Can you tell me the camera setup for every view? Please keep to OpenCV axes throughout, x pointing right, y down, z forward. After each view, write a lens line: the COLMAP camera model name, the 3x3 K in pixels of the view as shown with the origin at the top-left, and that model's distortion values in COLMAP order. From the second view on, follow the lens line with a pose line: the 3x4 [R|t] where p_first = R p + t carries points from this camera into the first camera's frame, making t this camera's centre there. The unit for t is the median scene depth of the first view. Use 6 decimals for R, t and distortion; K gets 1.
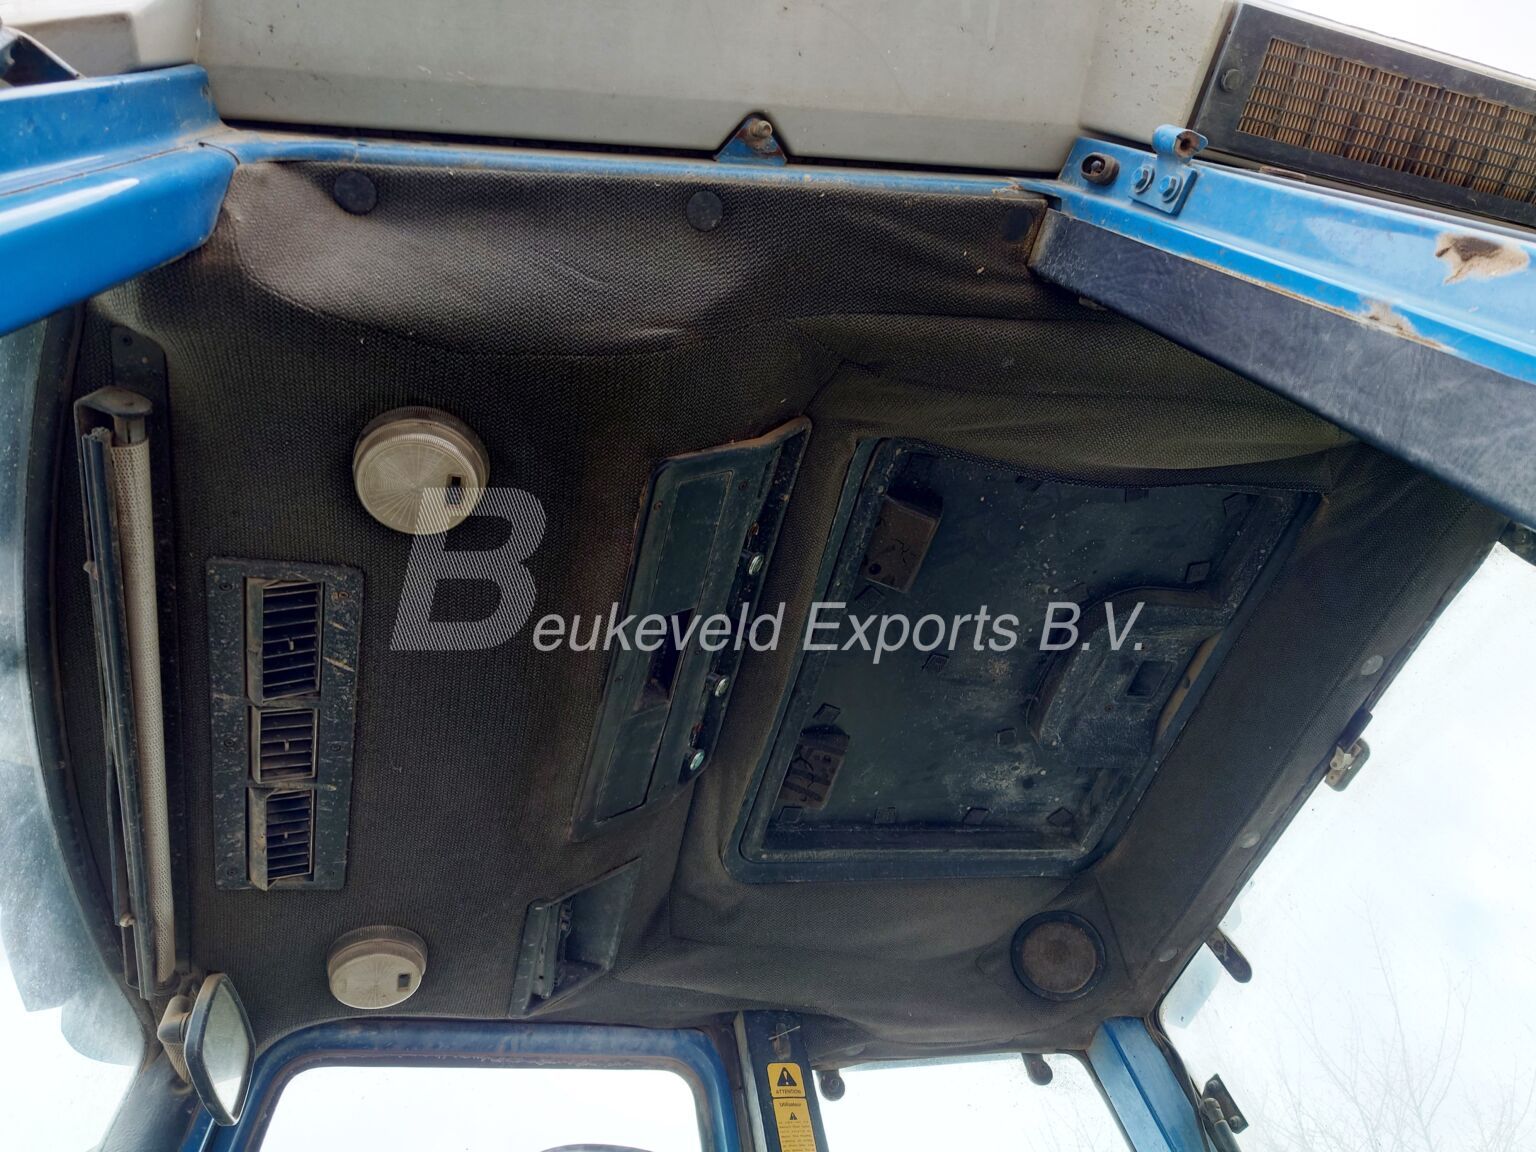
lens RADIAL K [[1116.1, 0, 768.0], [0, 1116.1, 576.0], [0, 0, 1]] dist [0.001931, 0.003306]
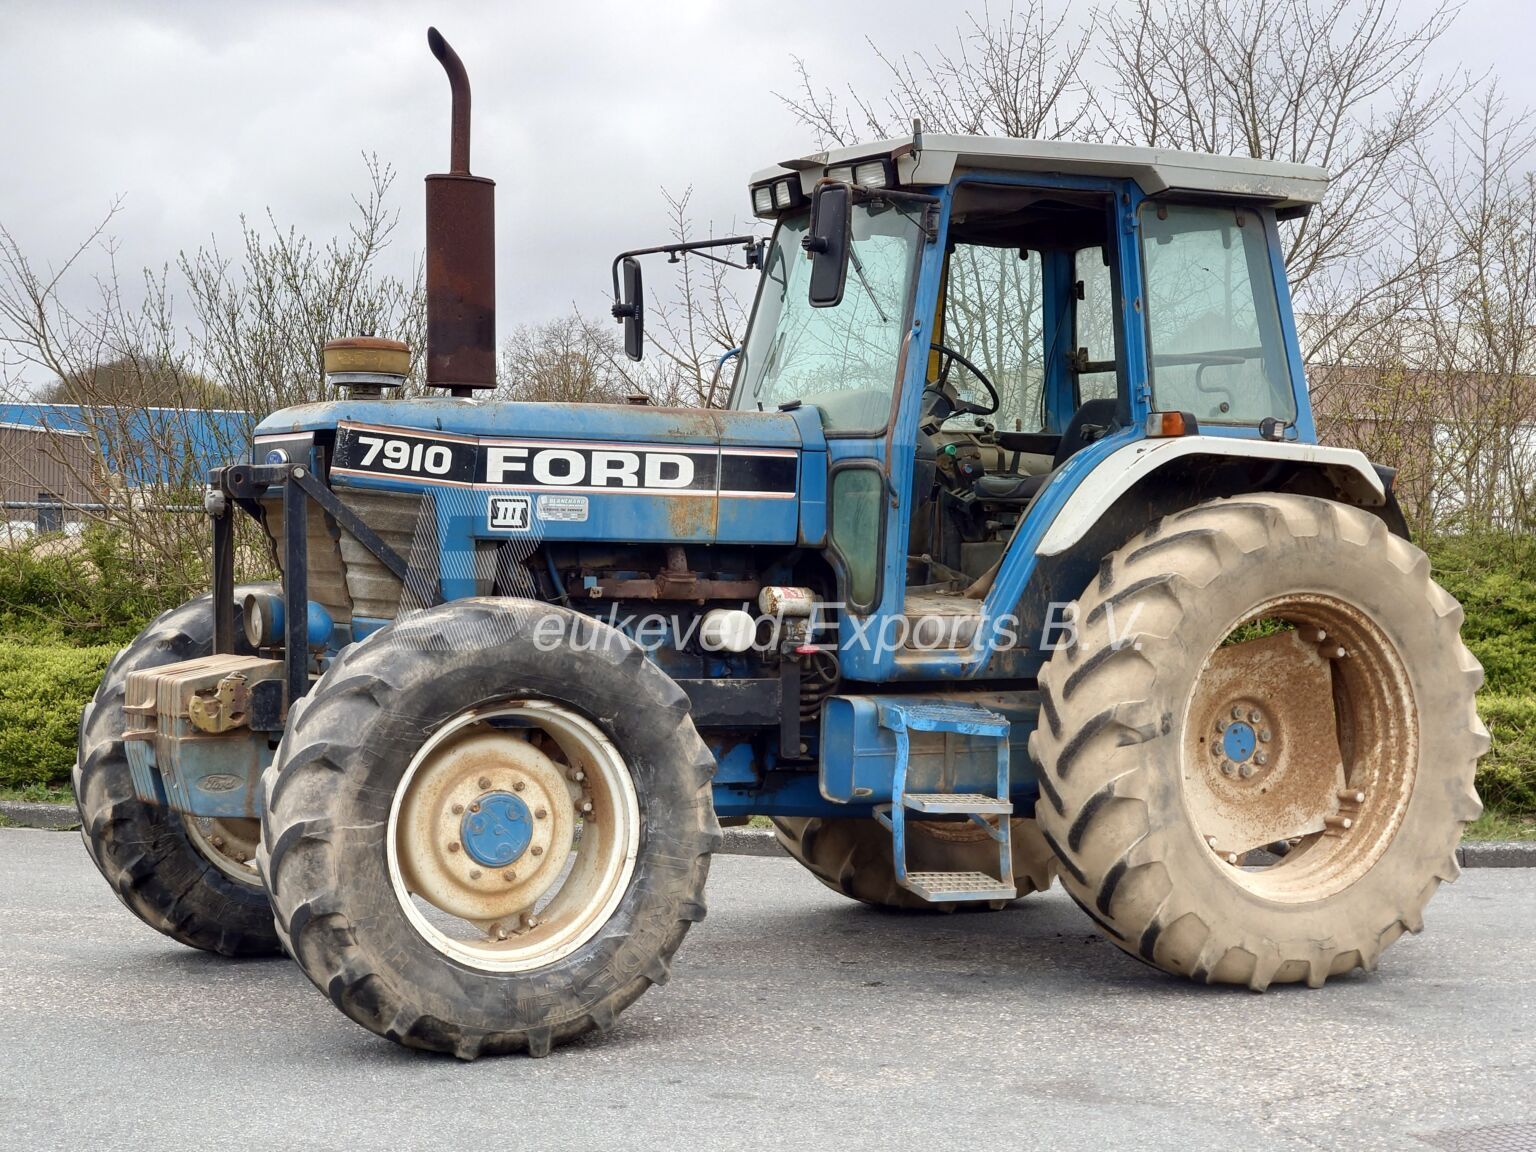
lens RADIAL K [[2684.4, 0, 768.0], [0, 2684.4, 576.0], [0, 0, 1]] dist [0.044540, -0.015038]
pose [[0.937550, 0.234072, 0.257315, -1.934721], [-0.346914, 0.574901, 0.741039, -3.931584], [0.025525, -0.784027, 0.620201, -3.838547]]
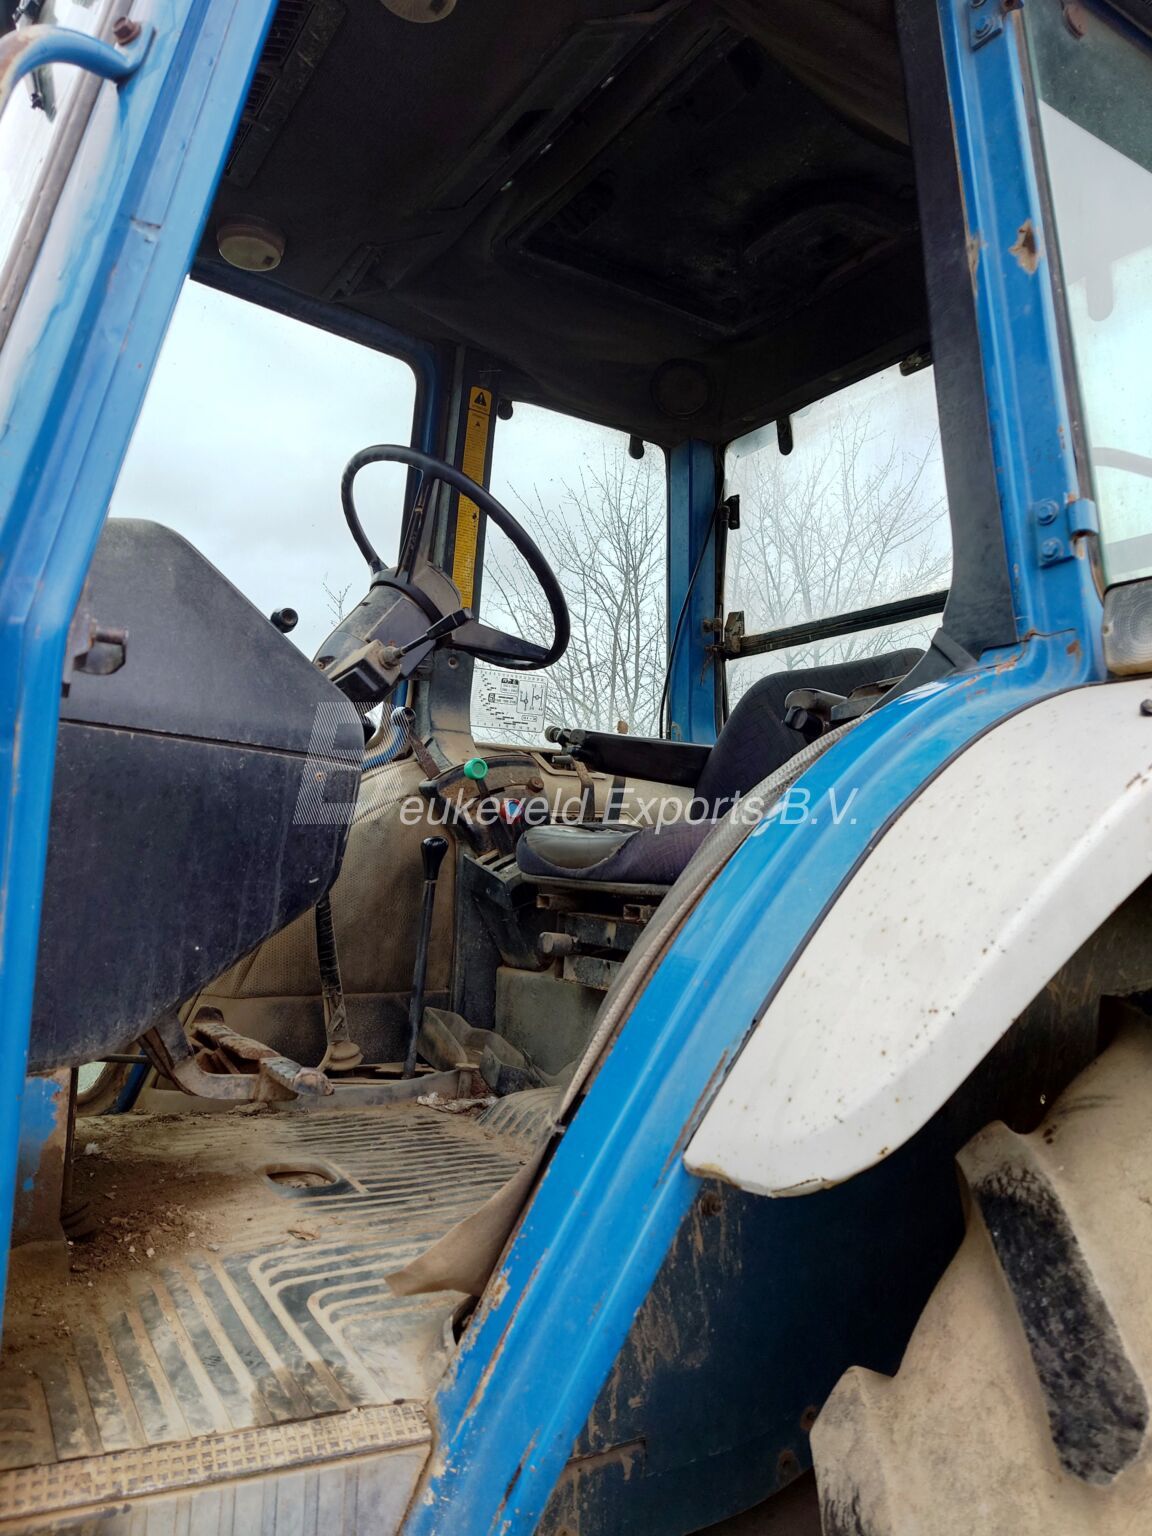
lens RADIAL K [[1116.1, 0, 576.0], [0, 1116.1, 768.0], [0, 0, 1]] dist [0.001931, 0.003306]
pose [[0.918345, 0.283457, 0.276214, -0.135330], [-0.395621, 0.637661, 0.660963, -0.263554], [0.011224, -0.716268, 0.697735, -0.379440]]
